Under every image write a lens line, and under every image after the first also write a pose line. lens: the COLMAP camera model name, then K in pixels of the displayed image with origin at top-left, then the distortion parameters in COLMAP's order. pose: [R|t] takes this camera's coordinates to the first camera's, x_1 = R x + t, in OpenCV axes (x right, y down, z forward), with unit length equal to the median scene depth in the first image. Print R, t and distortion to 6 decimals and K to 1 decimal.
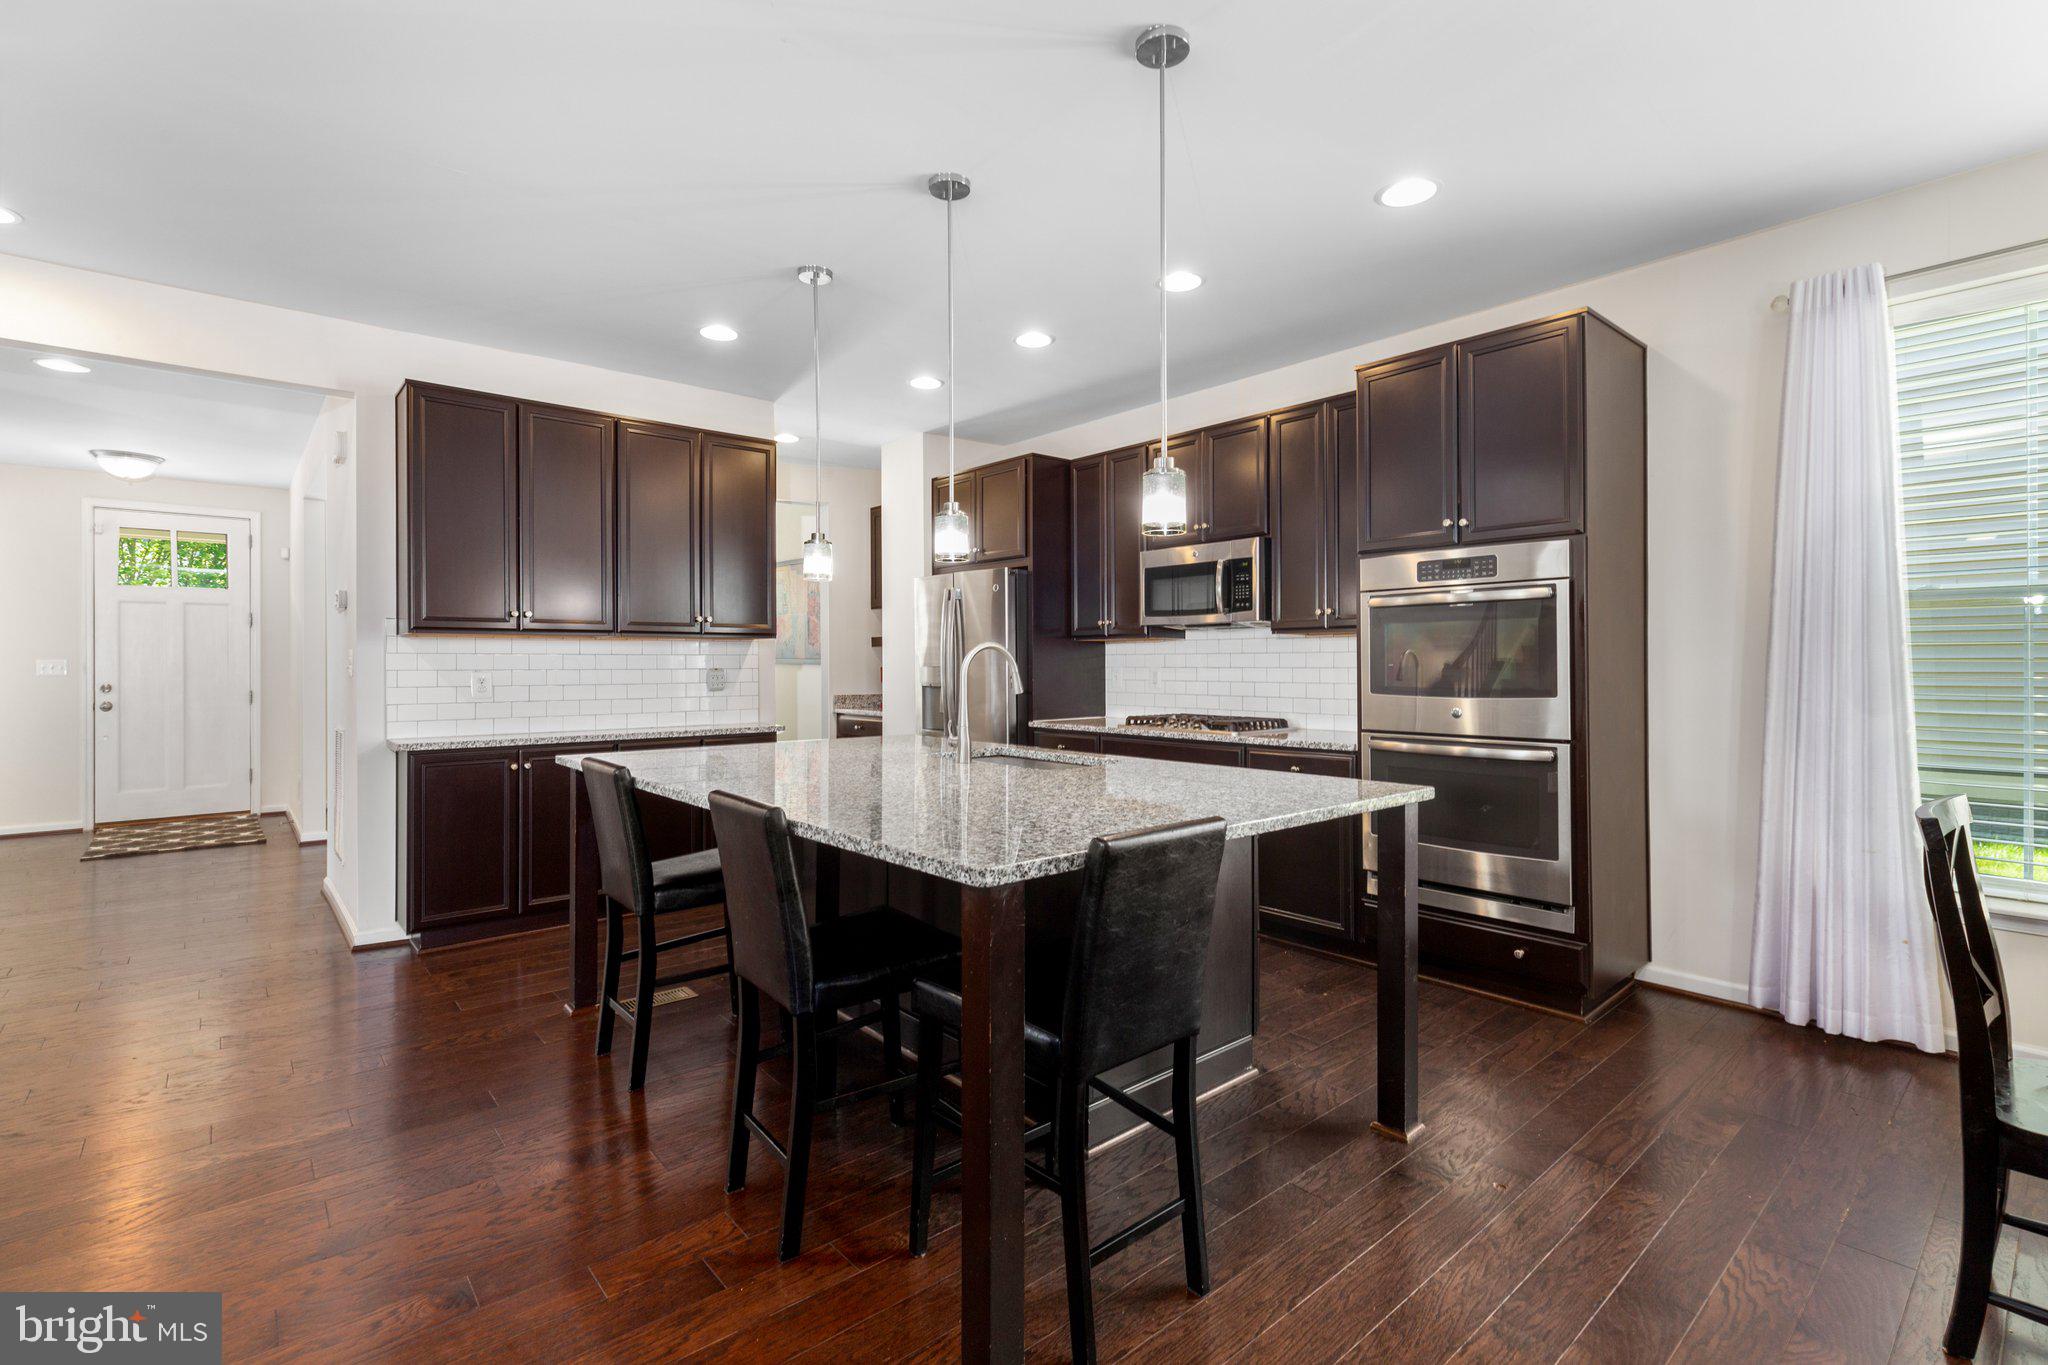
lens RADIAL K [[924.1, 0, 1026.9], [0, 924.1, 669.4], [0, 0, 1]] dist [-0.000716, 0.002565]
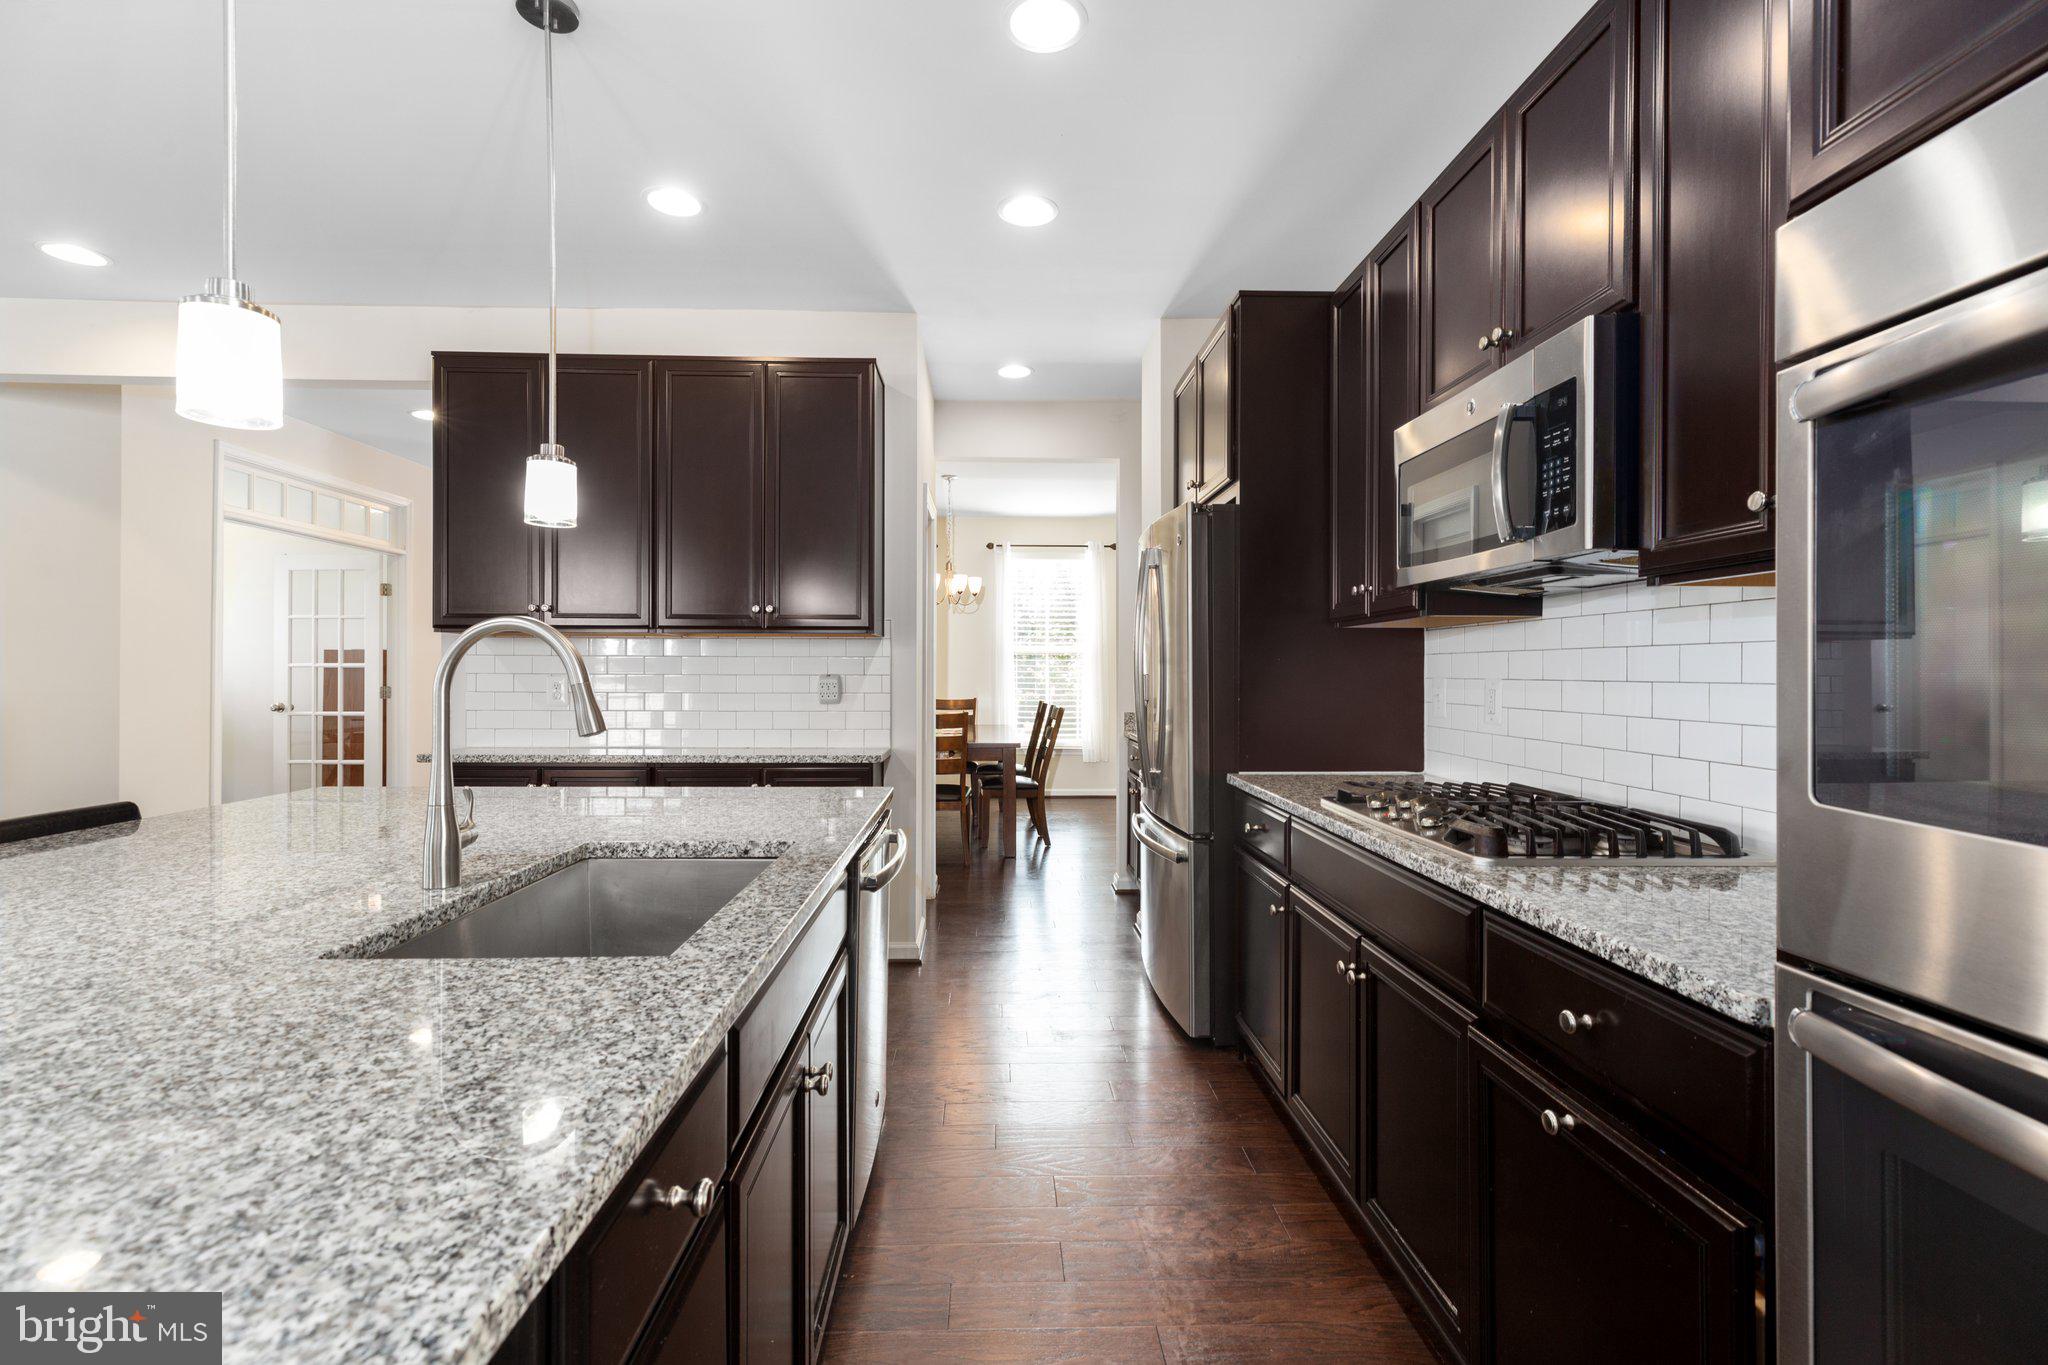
lens RADIAL K [[924.1, 0, 1010.2], [0, 924.1, 674.0], [0, 0, 1]] dist [-0.000716, 0.002565]
pose [[0.775083, 0.006898, -0.631822, 0.299413], [-0.010478, 0.999943, -0.001936, -0.002035], [0.631772, 0.008121, 0.775111, 0.576170]]
